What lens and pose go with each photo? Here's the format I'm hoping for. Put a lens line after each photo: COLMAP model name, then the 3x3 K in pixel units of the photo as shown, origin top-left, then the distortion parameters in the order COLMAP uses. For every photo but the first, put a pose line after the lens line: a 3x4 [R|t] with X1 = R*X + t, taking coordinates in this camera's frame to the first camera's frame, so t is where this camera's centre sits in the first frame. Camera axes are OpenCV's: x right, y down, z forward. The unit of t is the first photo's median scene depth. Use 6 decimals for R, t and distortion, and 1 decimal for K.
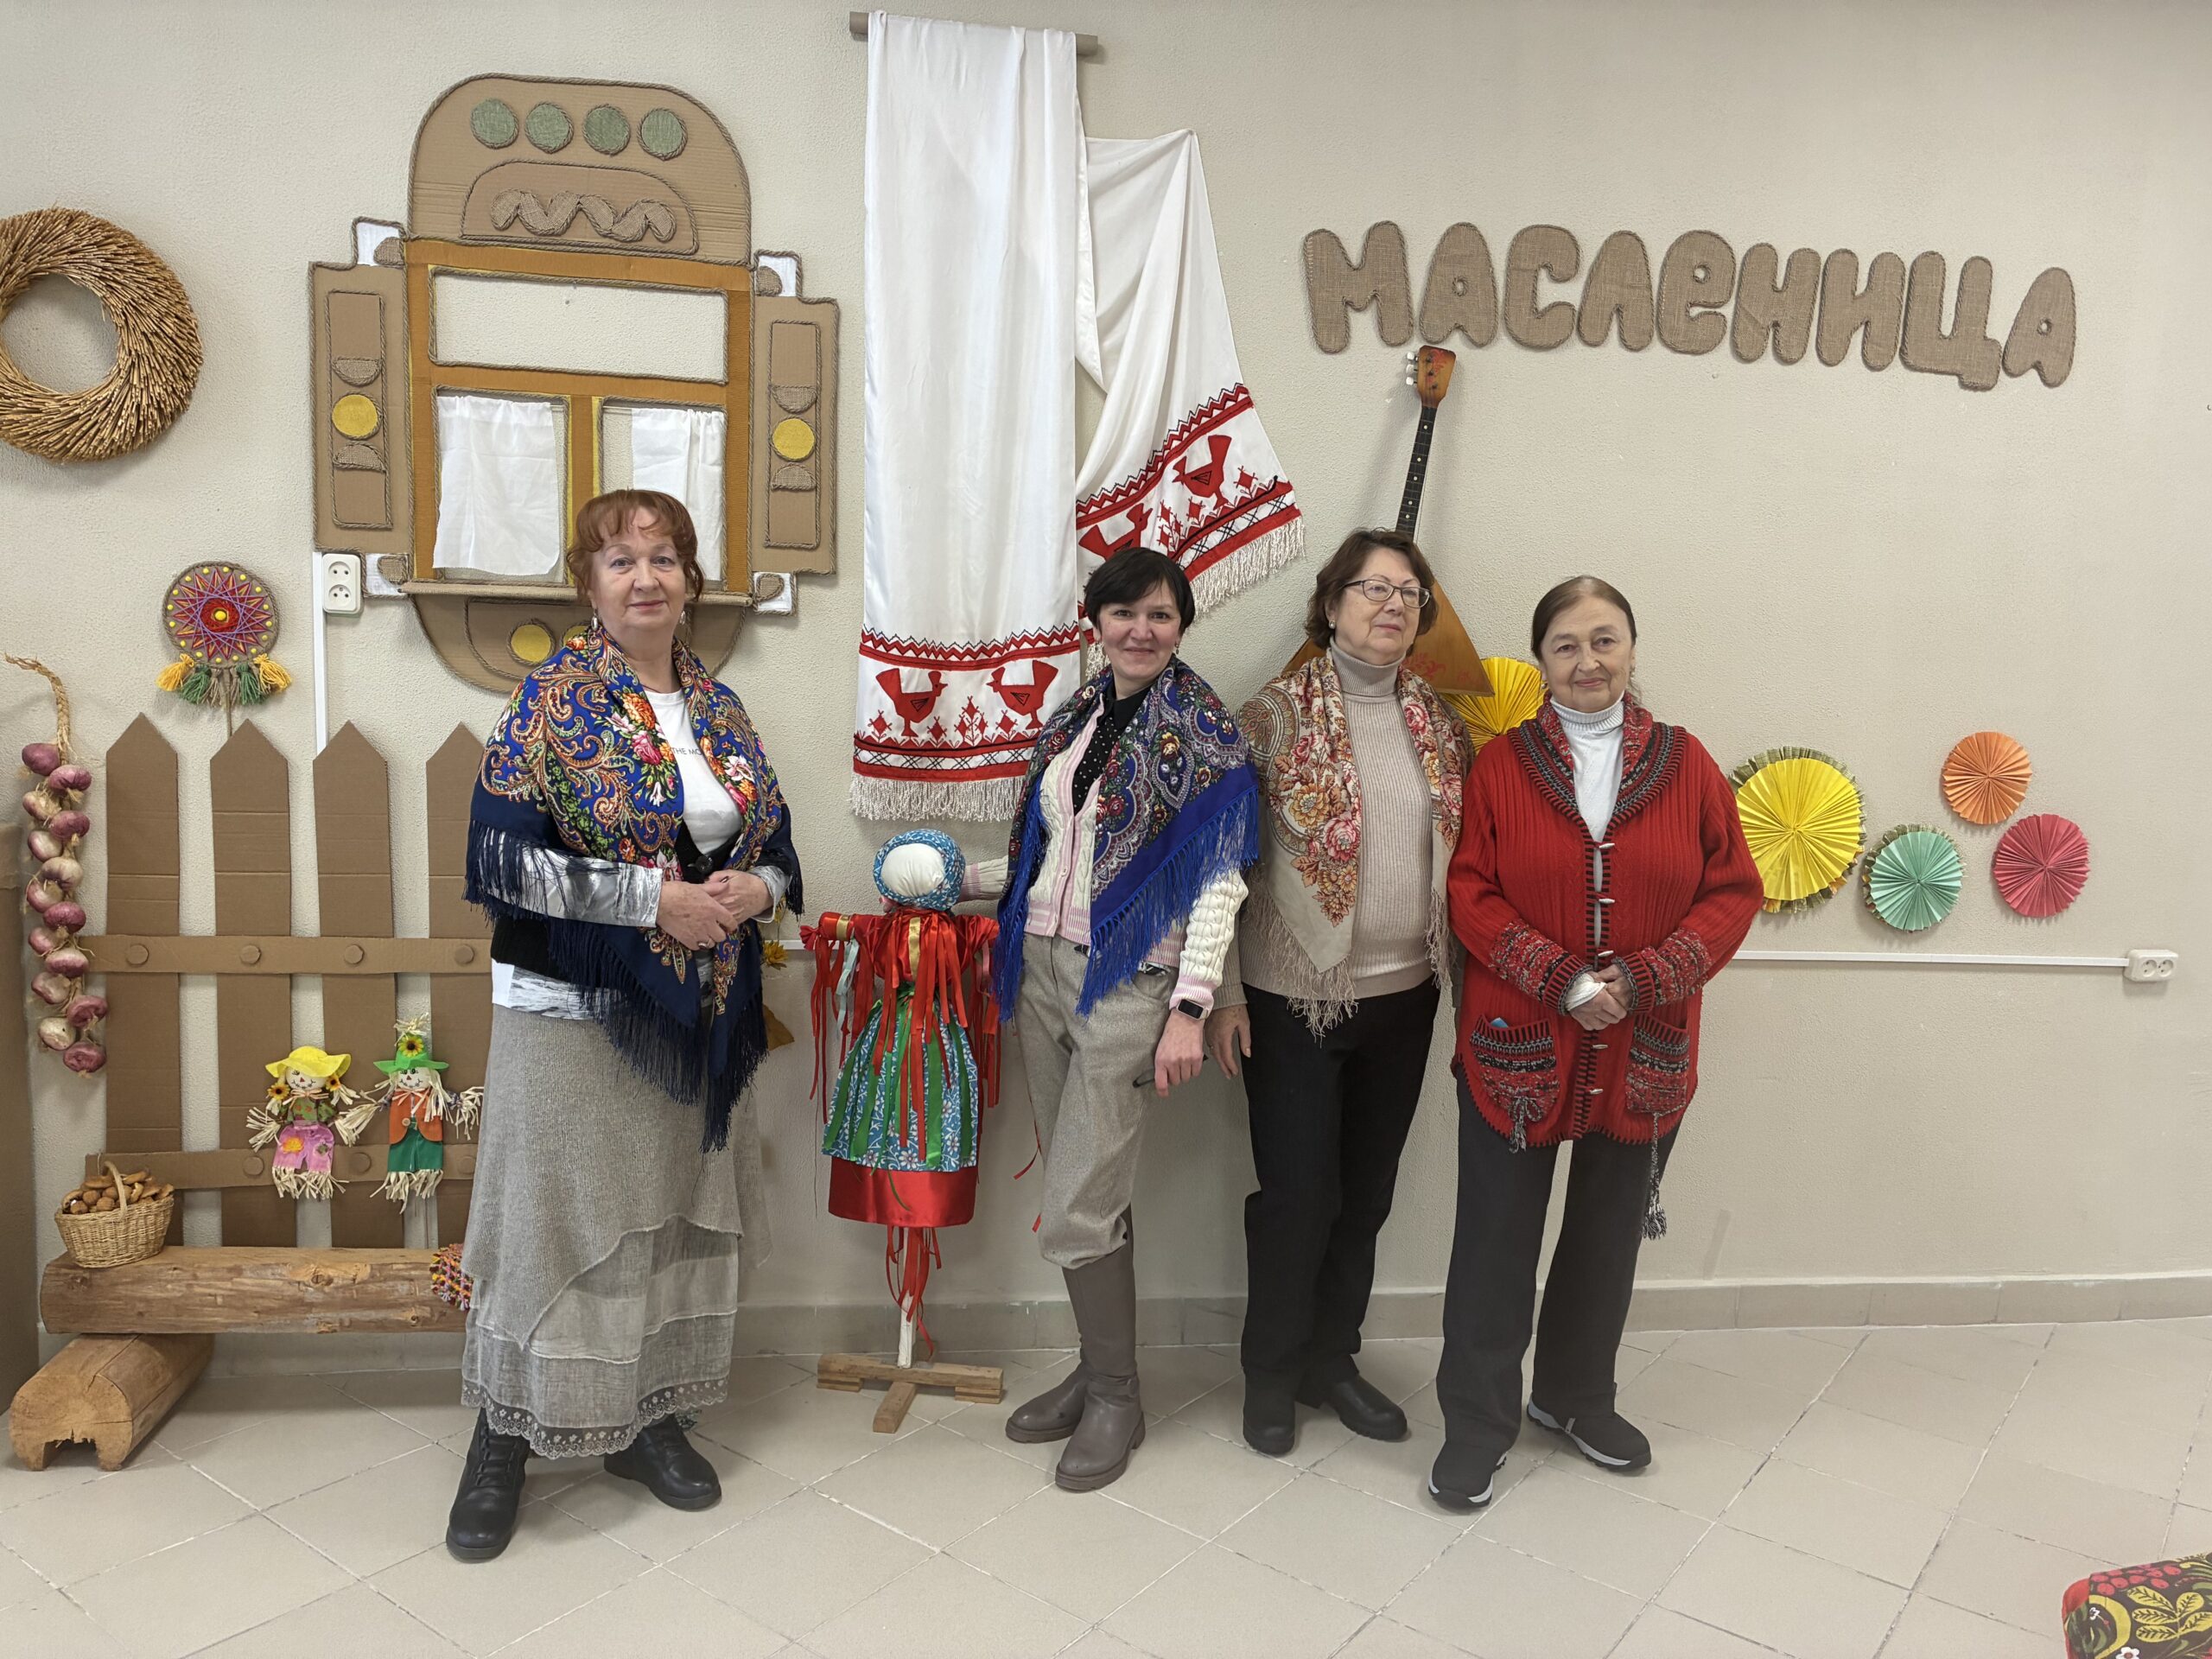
lens RADIAL K [[1685.7, 0, 1106.0], [0, 1685.7, 829.5], [0, 0, 1]] dist [0.099210, -0.159056]
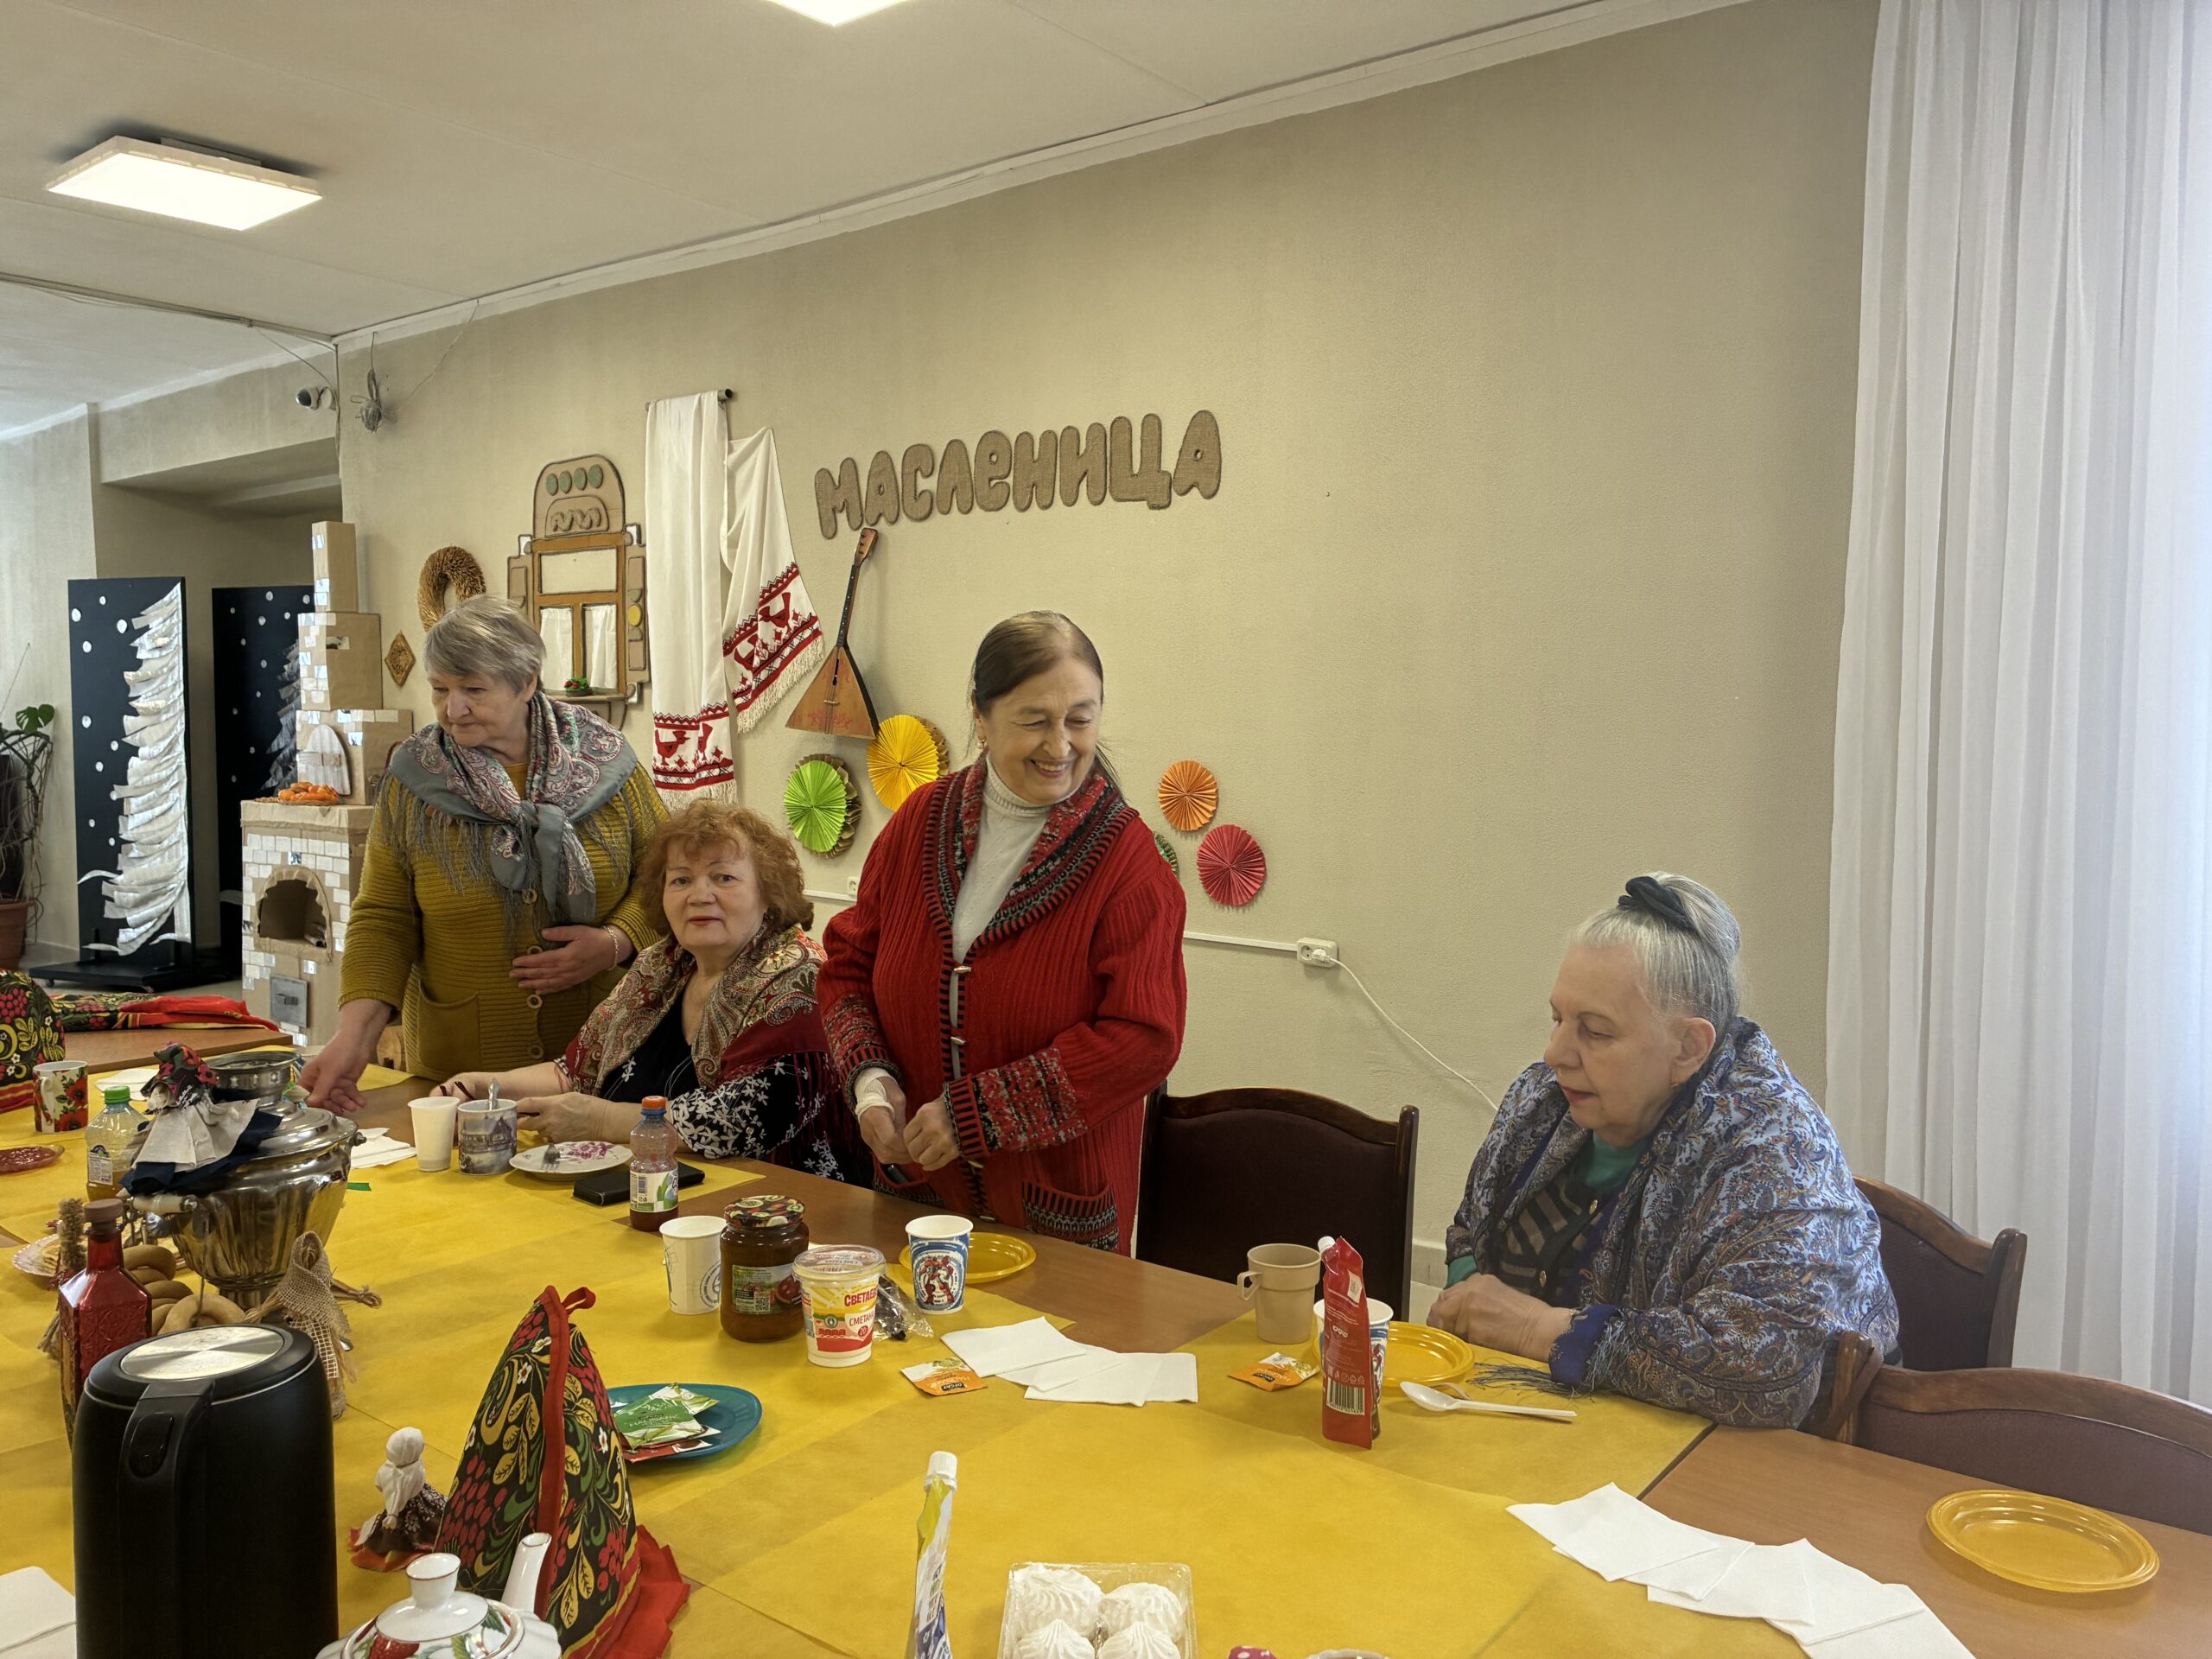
lens RADIAL K [[1685.7, 0, 1106.0], [0, 1685.7, 829.5], [0, 0, 1]] dist [0.099210, -0.159056]
pose [[0.669268, 0.020380, -0.742742, 1.581034], [-0.057251, 0.998066, -0.024202, 0.033282], [0.740812, 0.058720, 0.669141, 0.094813]]
